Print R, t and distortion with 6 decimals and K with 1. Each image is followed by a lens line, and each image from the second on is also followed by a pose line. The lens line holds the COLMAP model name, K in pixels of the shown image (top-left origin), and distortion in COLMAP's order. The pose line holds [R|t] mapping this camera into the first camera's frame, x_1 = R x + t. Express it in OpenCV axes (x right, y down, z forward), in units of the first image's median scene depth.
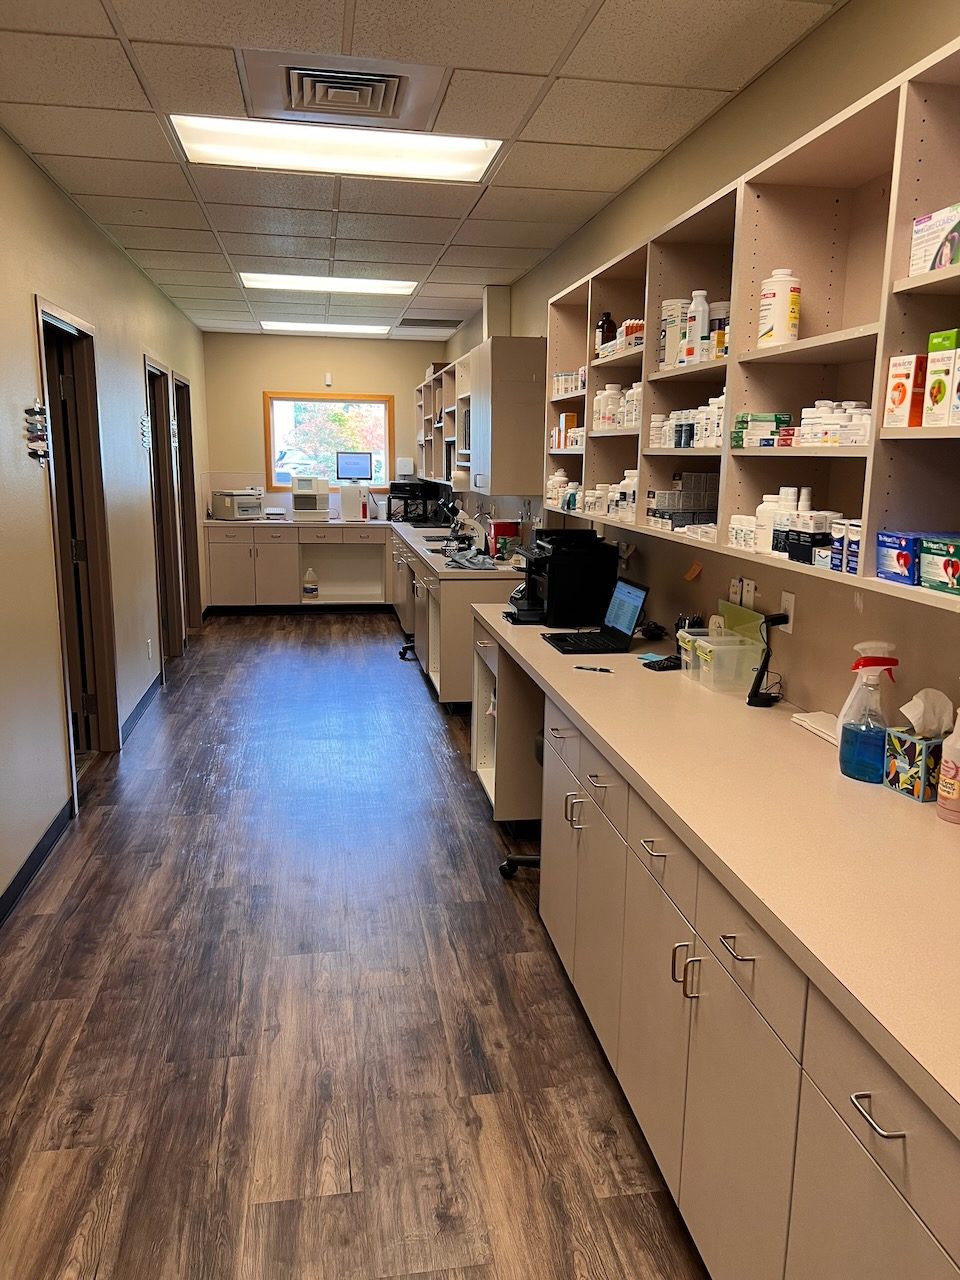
lens RADIAL K [[973.1, 0, 481.9], [0, 973.1, 642.0], [0, 0, 1]] dist [0.051497, -0.053781]
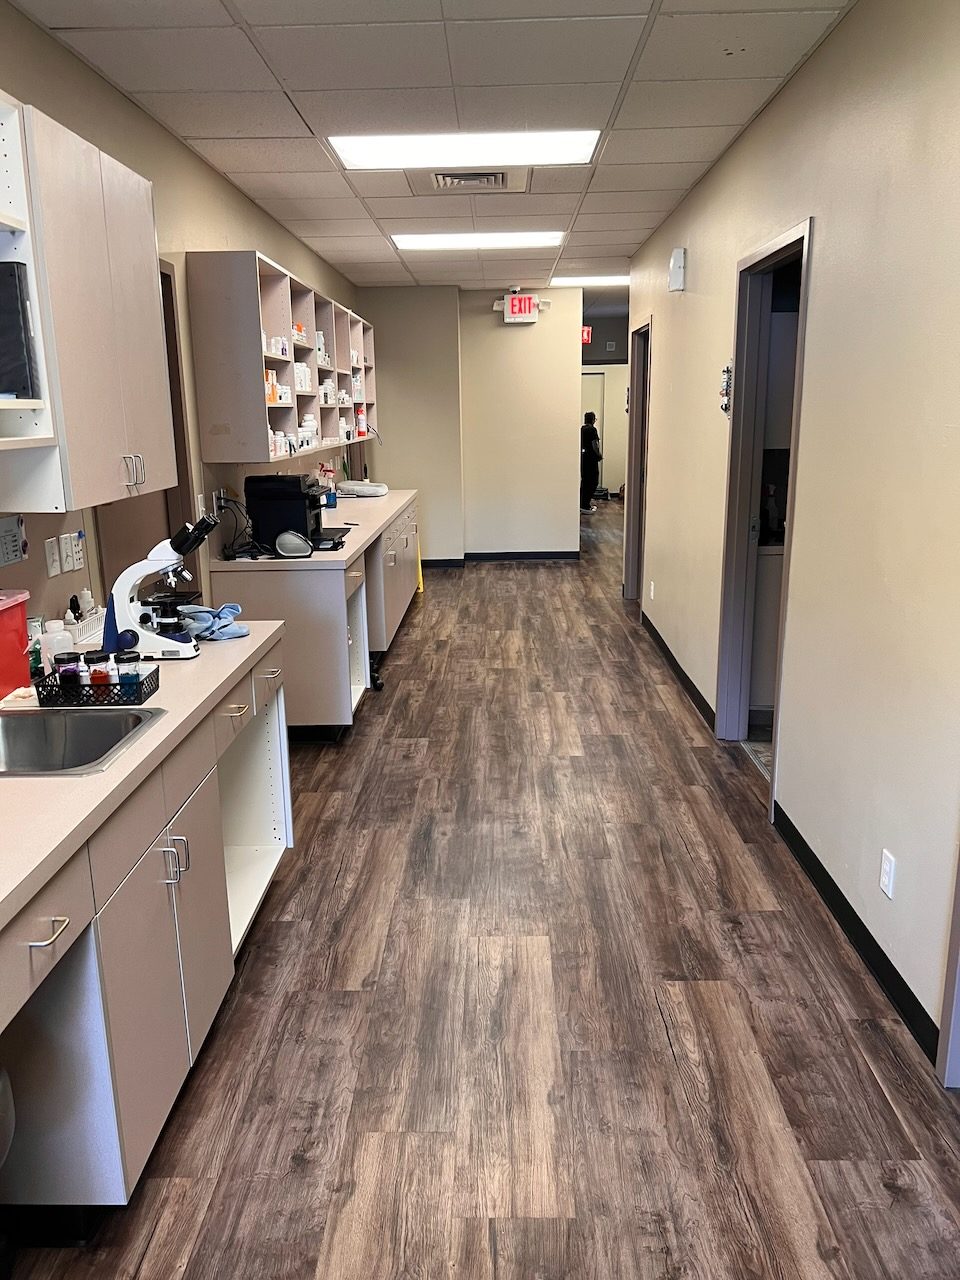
lens RADIAL K [[973.1, 0, 481.9], [0, 973.1, 642.0], [0, 0, 1]] dist [0.051497, -0.053781]
pose [[-0.984054, -0.042726, 0.172662, -0.379689], [0.034040, 0.907541, 0.418581, -0.438265], [-0.174582, 0.417784, -0.891615, 2.216778]]
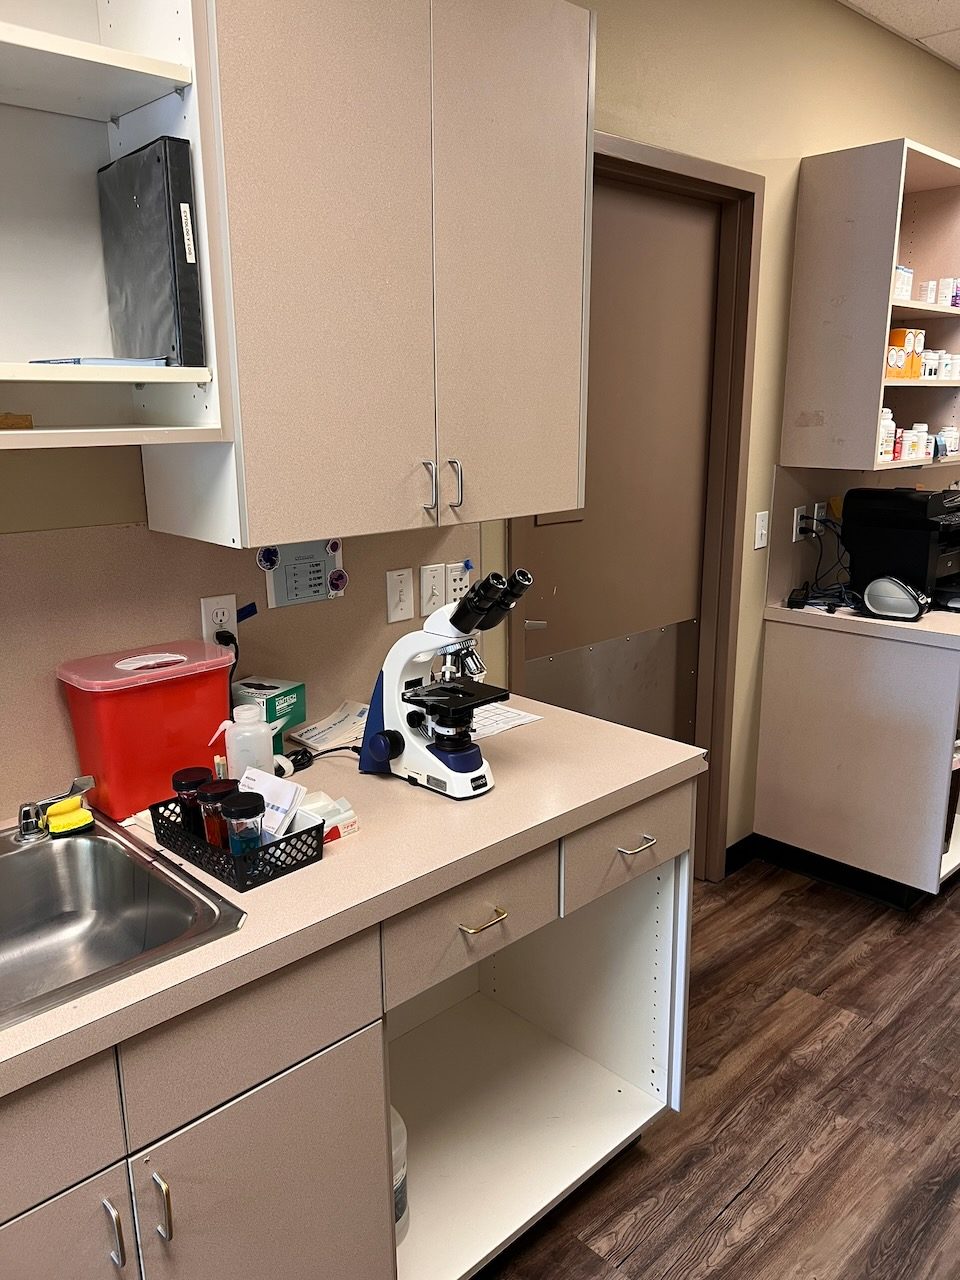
lens RADIAL K [[973.1, 0, 481.9], [0, 973.1, 642.0], [0, 0, 1]] dist [0.051497, -0.053781]
pose [[-0.571738, -0.208028, 0.793624, -0.379247], [0.157297, 0.921582, 0.354888, -0.350515], [-0.805216, 0.327737, -0.494181, 1.803004]]
